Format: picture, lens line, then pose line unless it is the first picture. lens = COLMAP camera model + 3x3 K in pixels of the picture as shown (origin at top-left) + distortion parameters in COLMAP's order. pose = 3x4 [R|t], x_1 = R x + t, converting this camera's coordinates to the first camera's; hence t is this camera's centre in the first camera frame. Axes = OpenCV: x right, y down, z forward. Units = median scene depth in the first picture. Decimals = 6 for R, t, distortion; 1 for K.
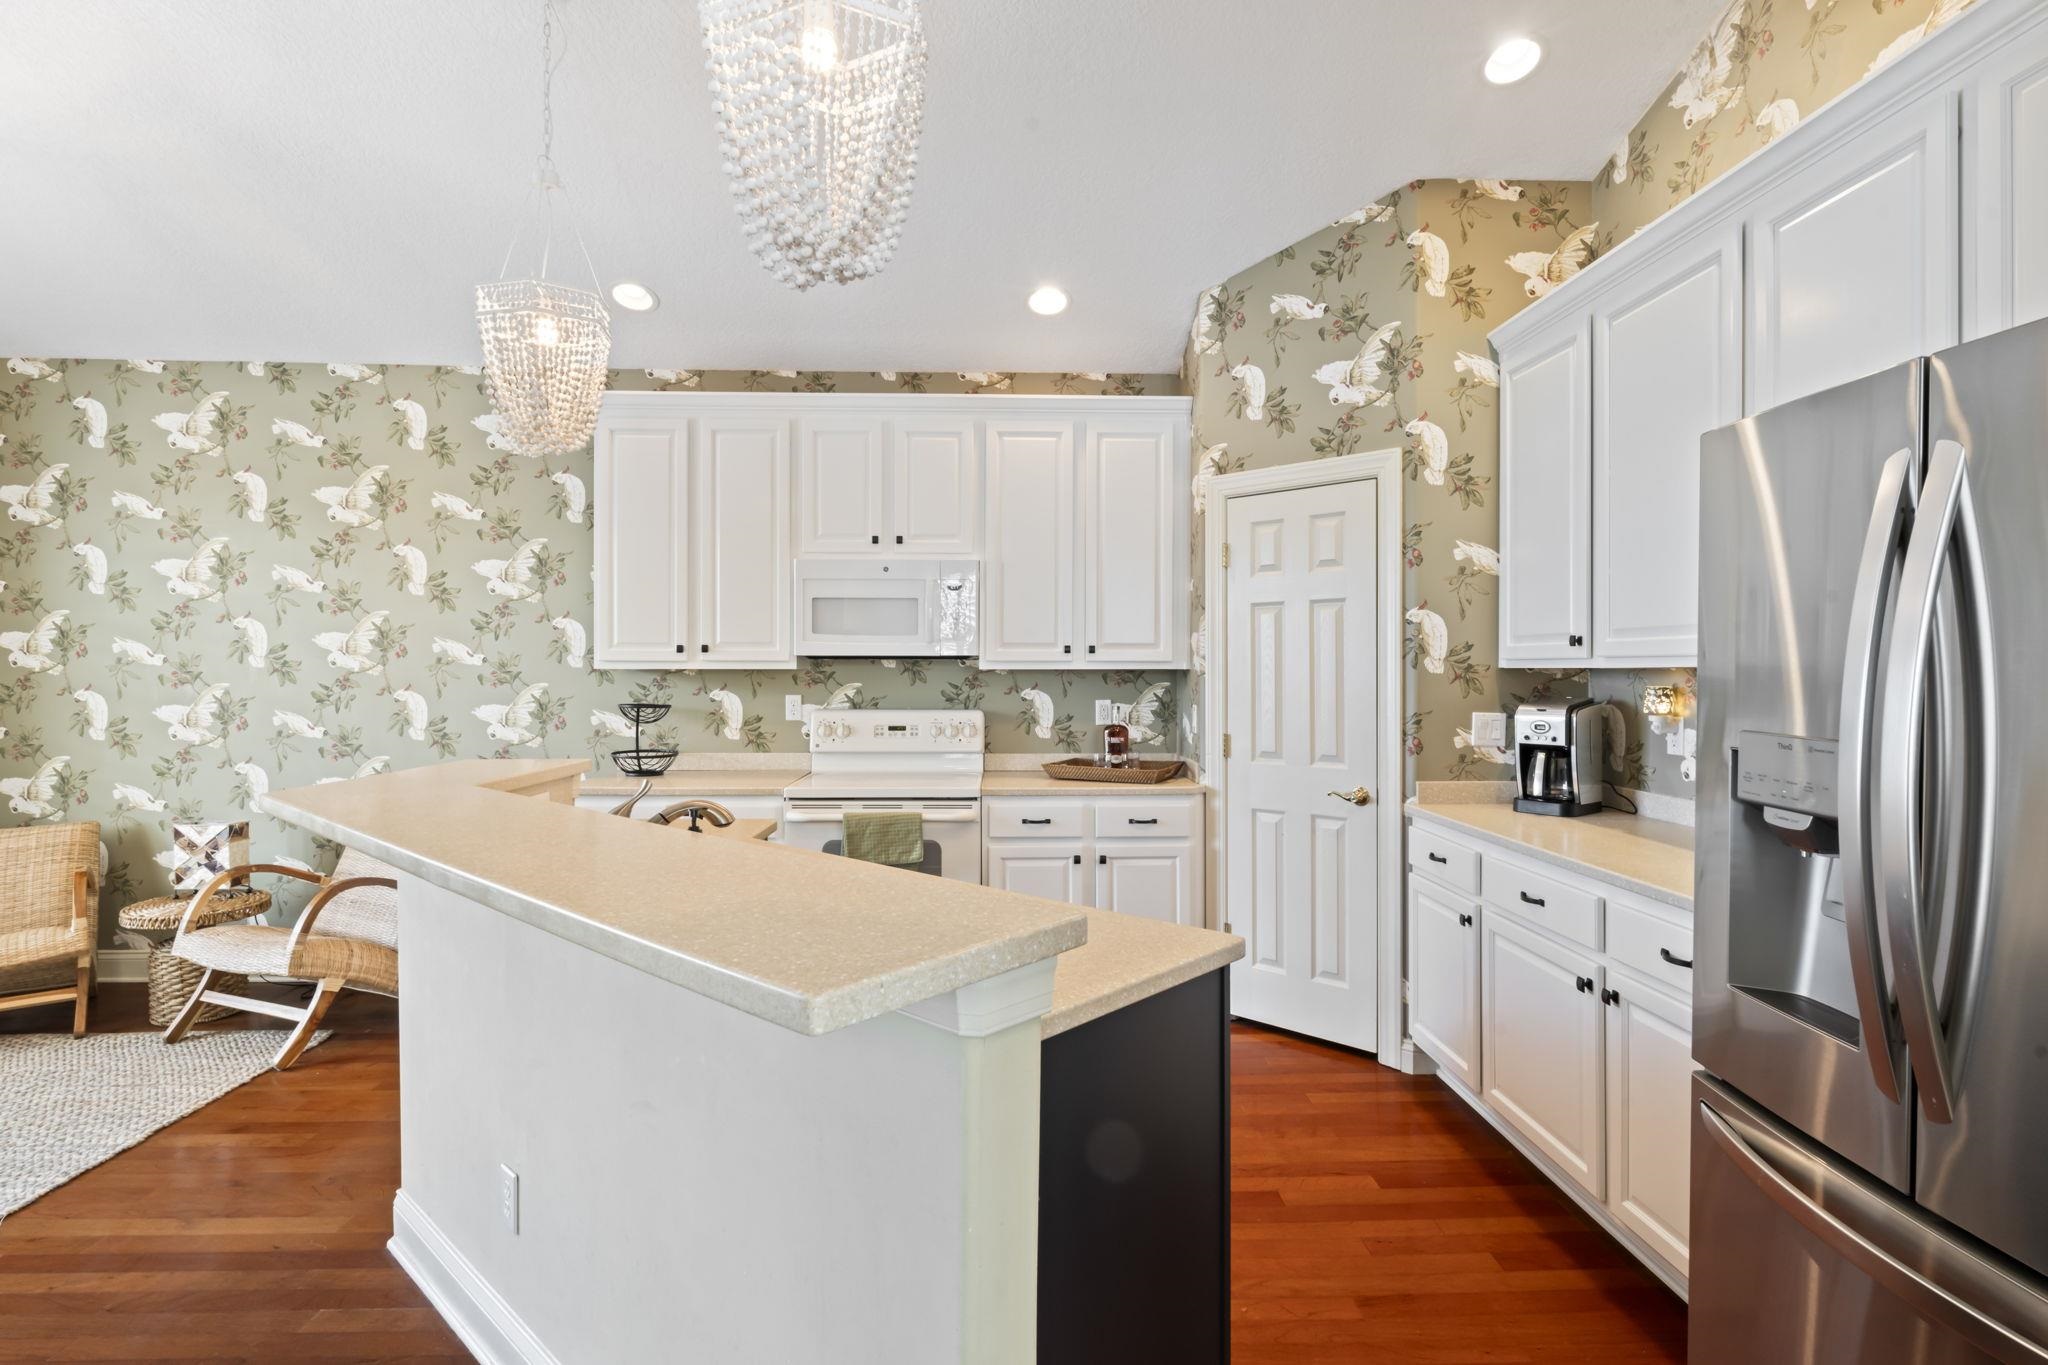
lens RADIAL K [[1018.4, 0, 1021.5], [0, 1018.4, 669.8], [0, 0, 1]] dist [-0.008052, 0.001833]
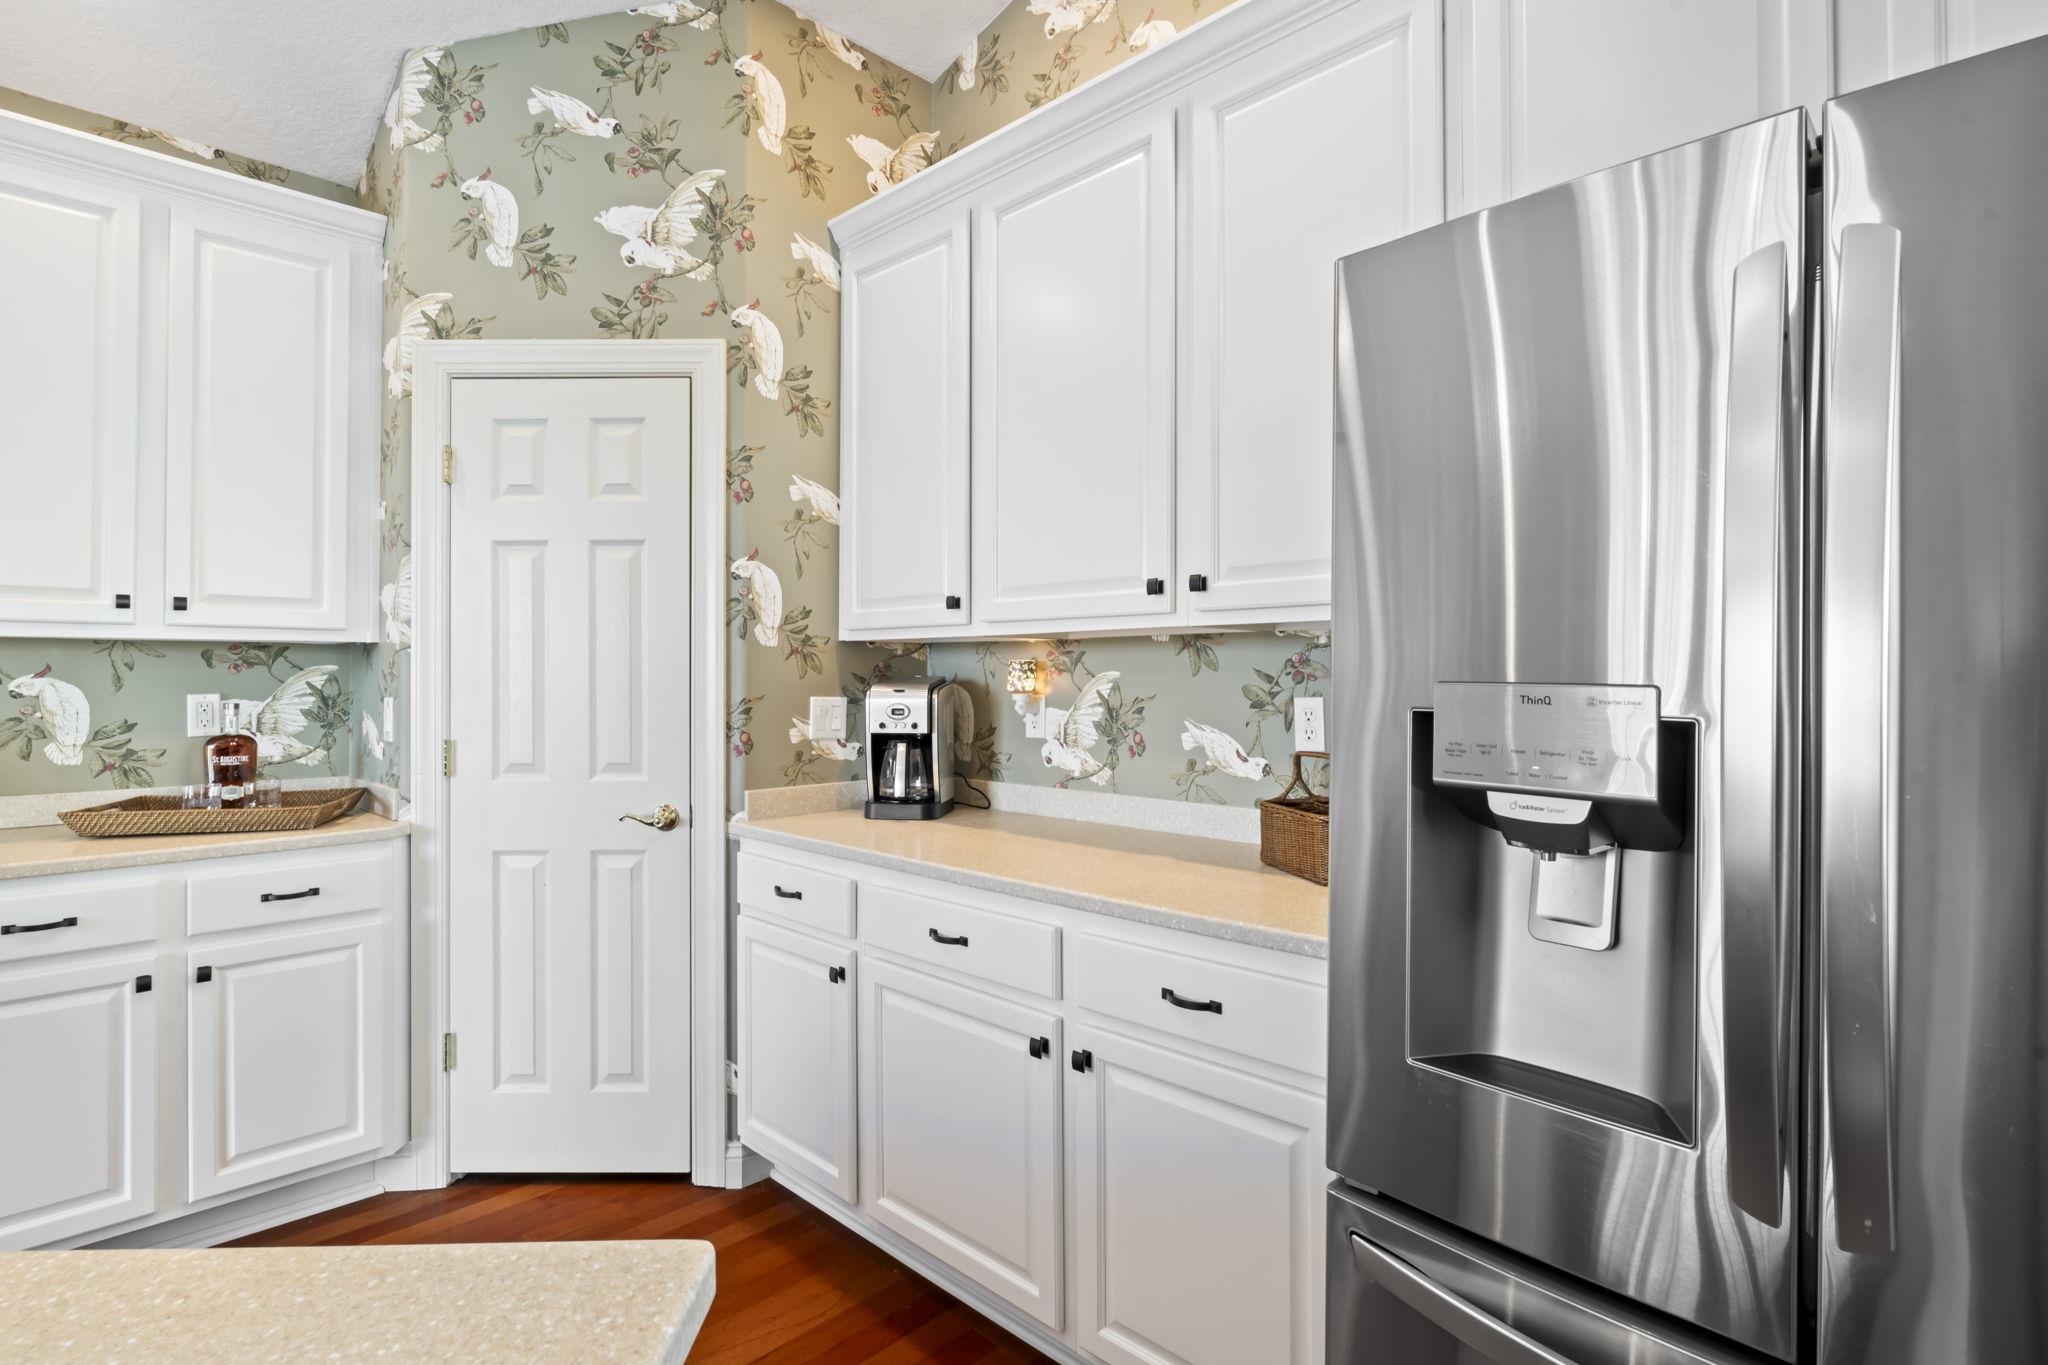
lens RADIAL K [[1018.4, 0, 1033.4], [0, 1018.4, 664.8], [0, 0, 1]] dist [-0.008052, 0.001833]
pose [[0.717211, 0.005169, 0.696837, 0.020147], [0.001693, 0.999957, -0.009160, 0.024504], [-0.696854, 0.007750, 0.717171, 0.314911]]
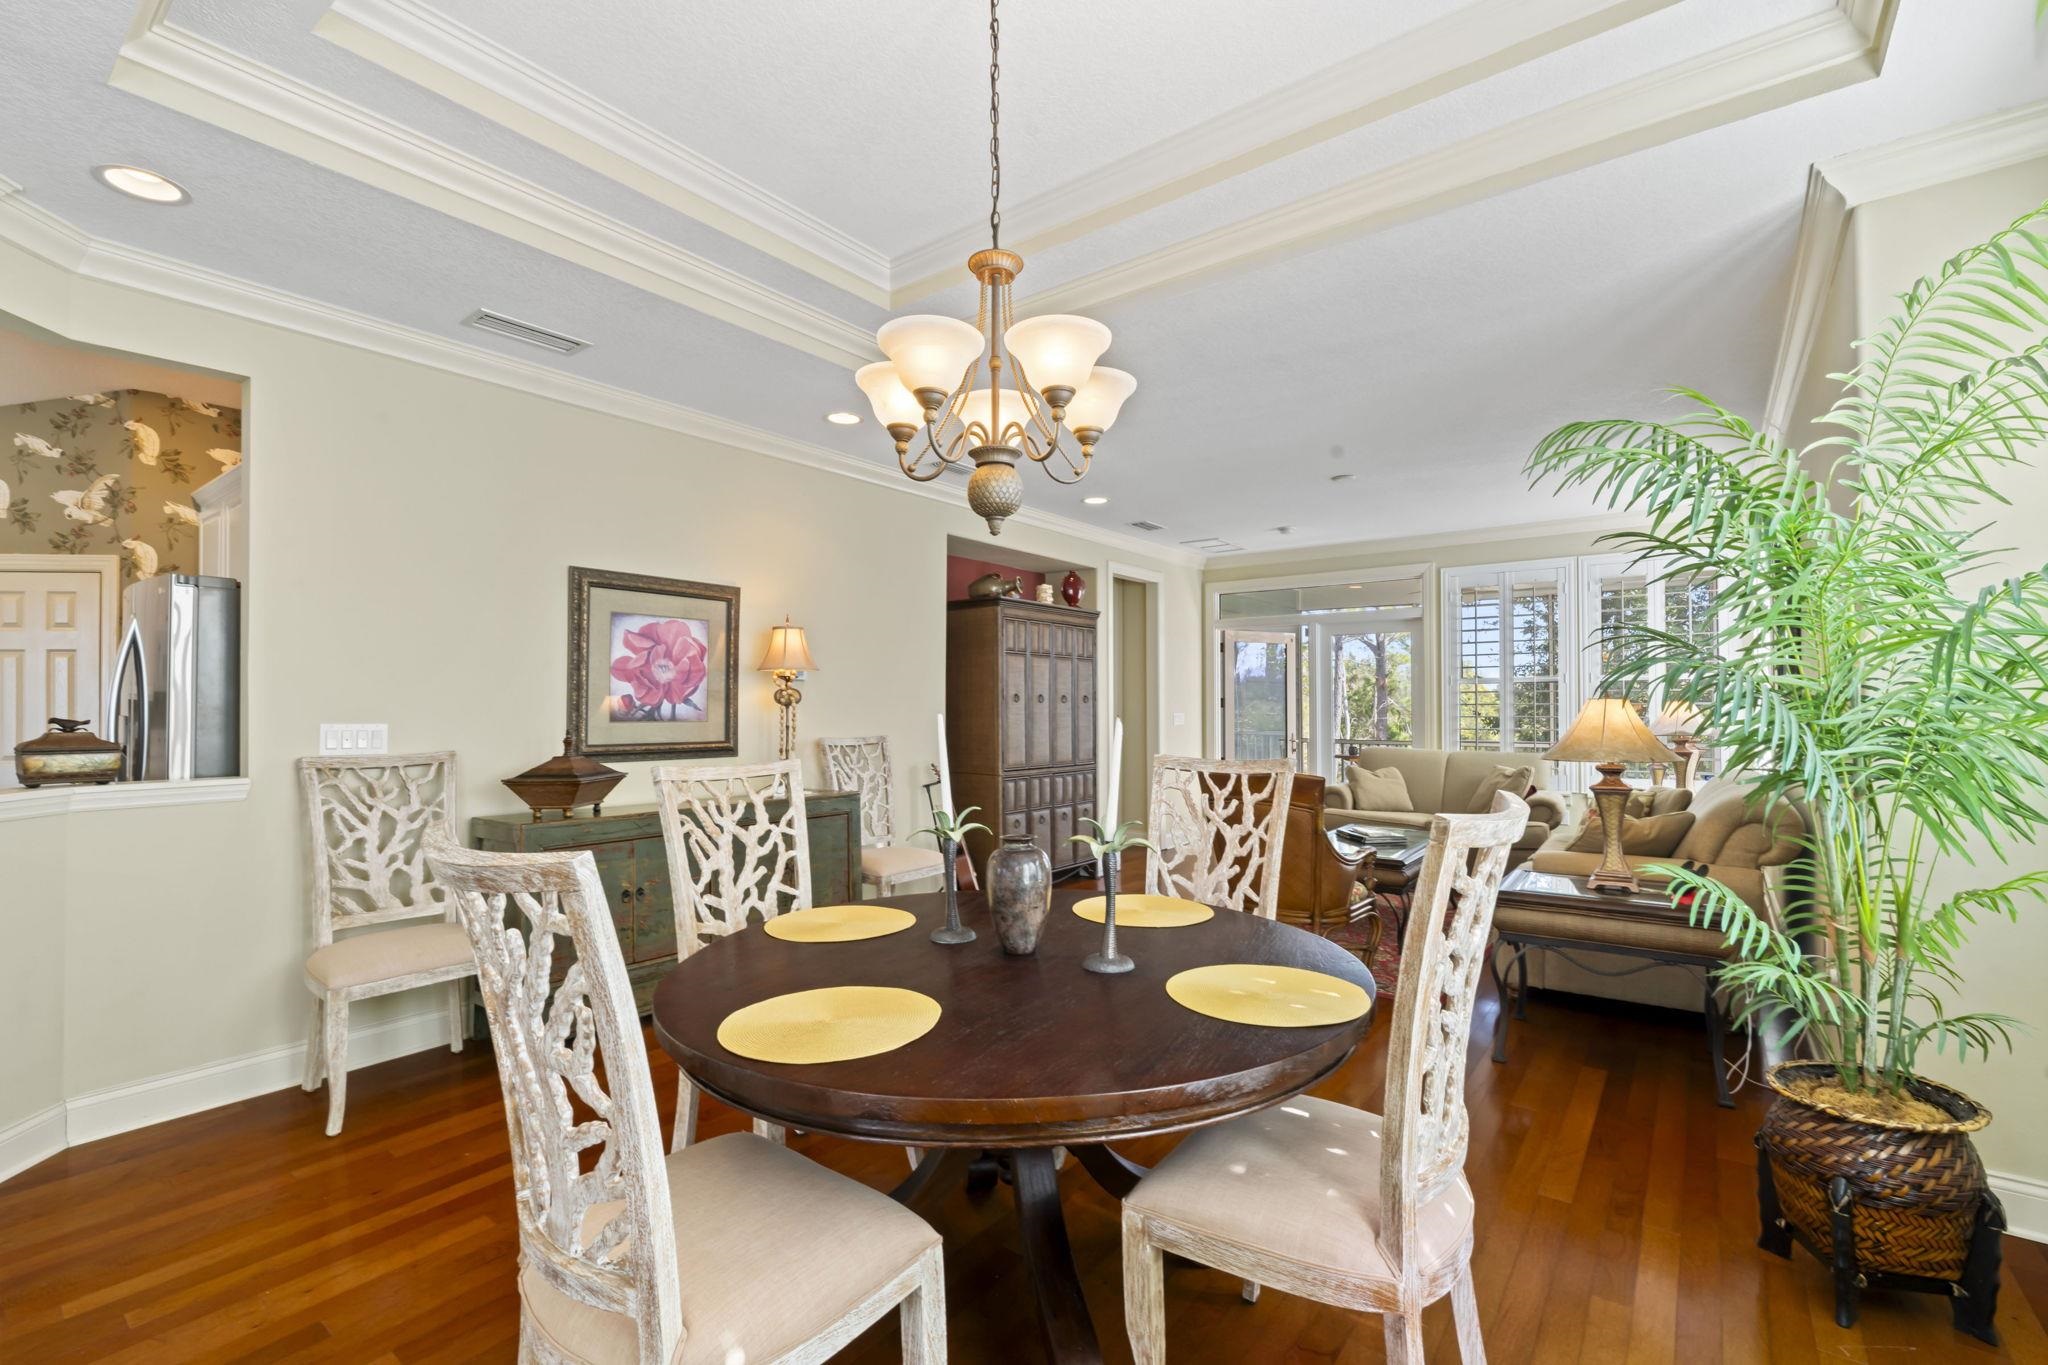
lens RADIAL K [[893.9, 0, 1033.5], [0, 893.9, 694.8], [0, 0, 1]] dist [-0.004950, -0.000265]
pose [[0.620266, 0.005278, 0.784374, 0.173480], [0.006454, 0.999909, -0.011832, 0.022246], [-0.784365, 0.012402, 0.620176, -0.952826]]
